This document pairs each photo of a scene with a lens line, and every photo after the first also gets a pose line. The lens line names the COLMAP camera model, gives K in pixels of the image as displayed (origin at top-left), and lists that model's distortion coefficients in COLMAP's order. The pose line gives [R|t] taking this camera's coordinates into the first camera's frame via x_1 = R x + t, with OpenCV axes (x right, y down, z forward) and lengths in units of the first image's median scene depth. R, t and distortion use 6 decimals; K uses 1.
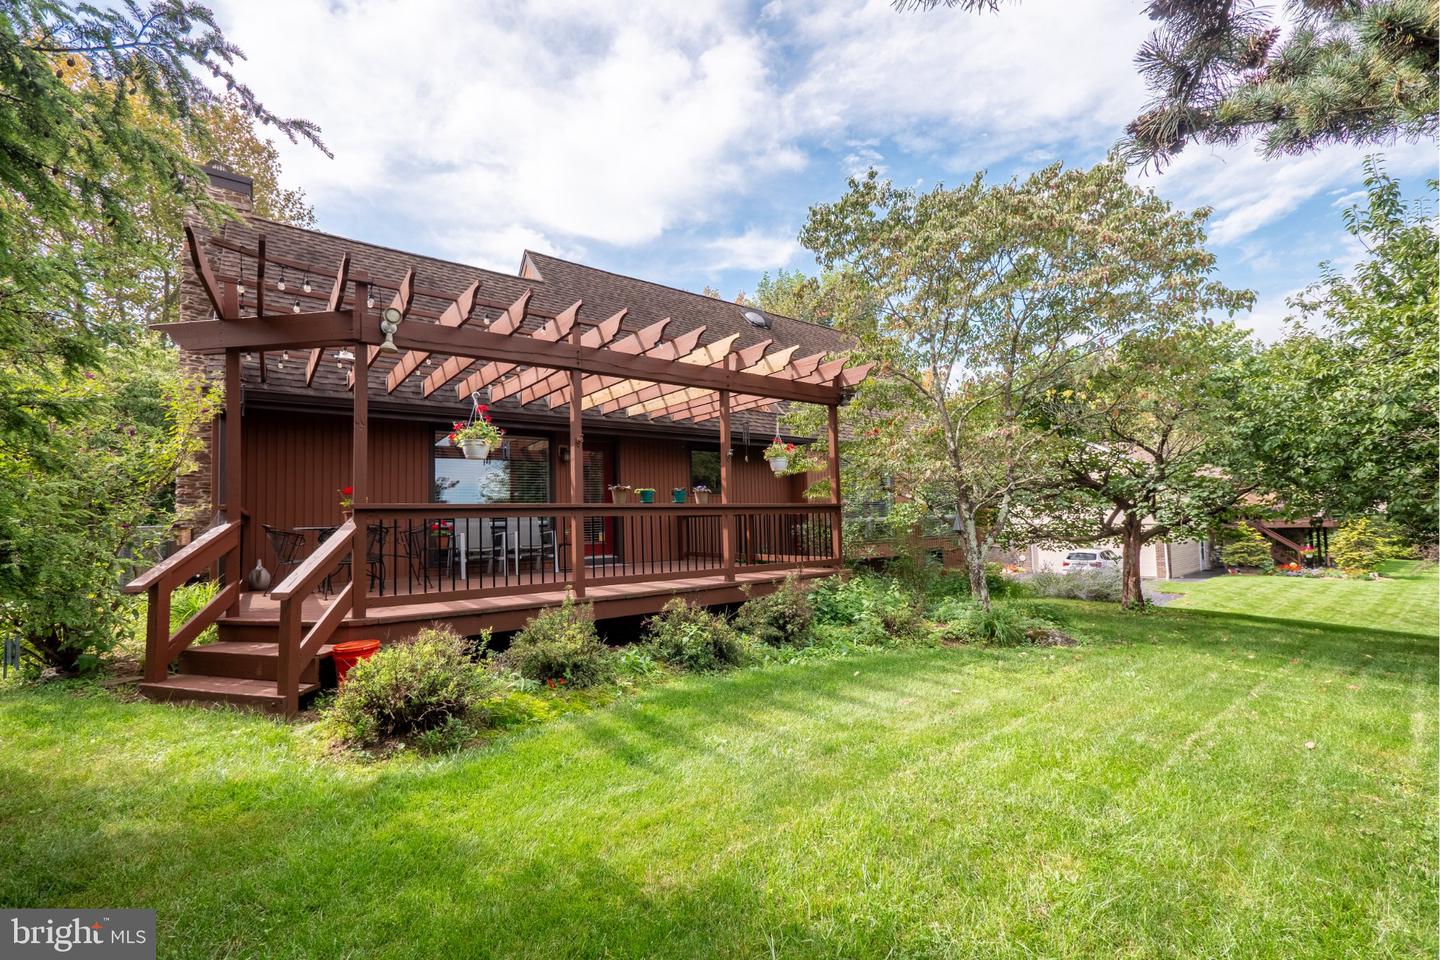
lens RADIAL K [[582.1, 0, 719.8], [0, 582.1, 481.5], [0, 0, 1]] dist [0.000316, 0.000038]
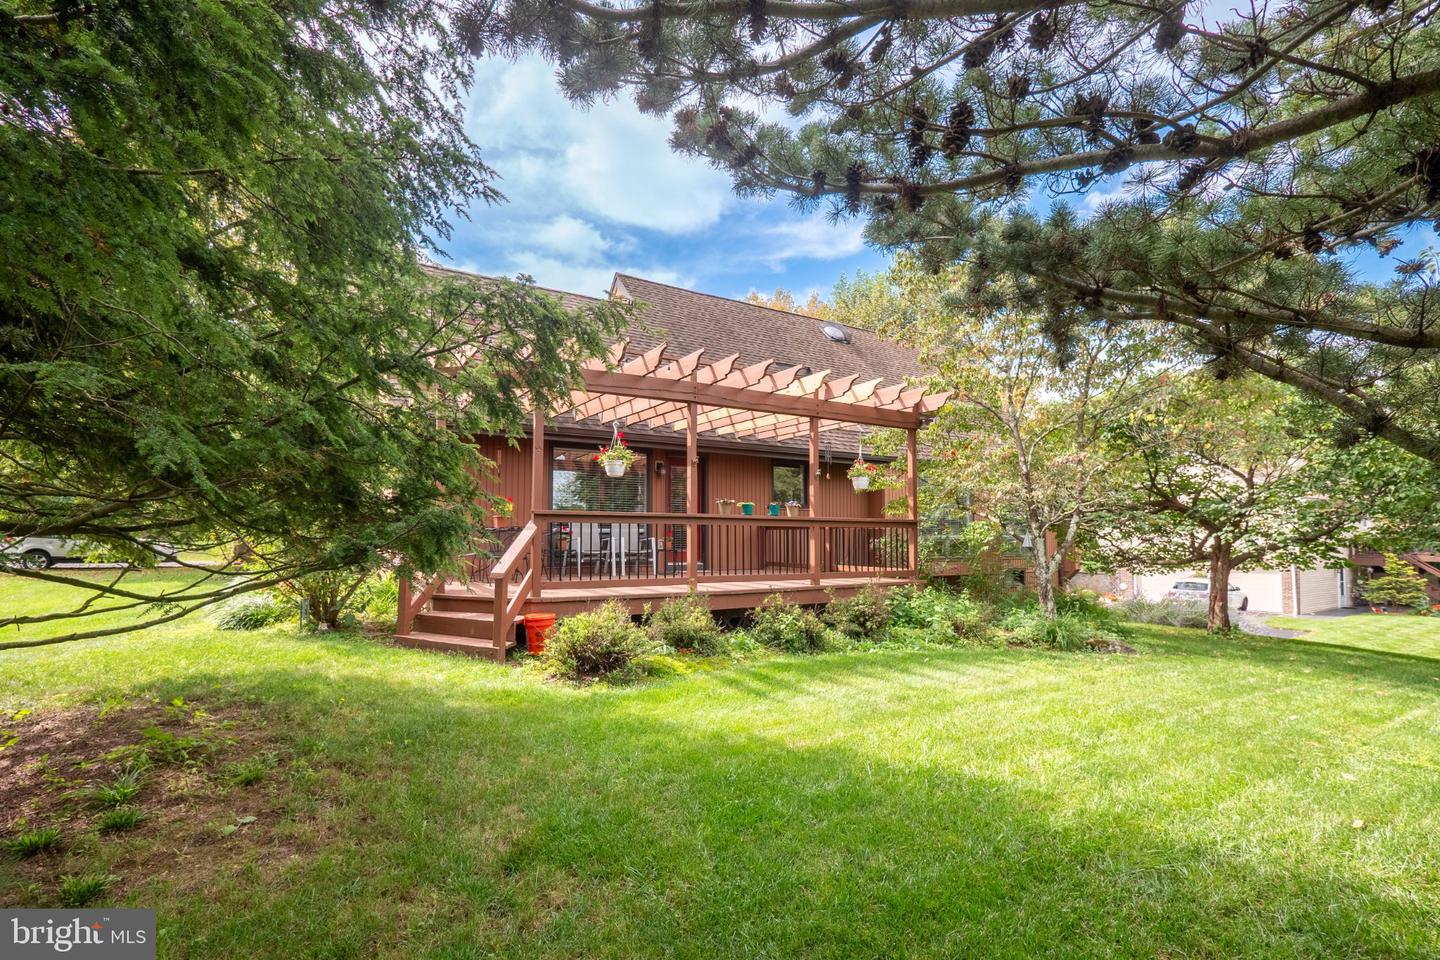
lens RADIAL K [[595.2, 0, 720.6], [0, 595.2, 508.8], [0, 0, 1]] dist [-0.001021, -0.000017]
pose [[0.992986, 0.022651, -0.116039, -0.038299], [-0.019899, 0.999494, 0.024820, -0.003940], [0.116542, -0.022337, 0.992935, -0.194586]]
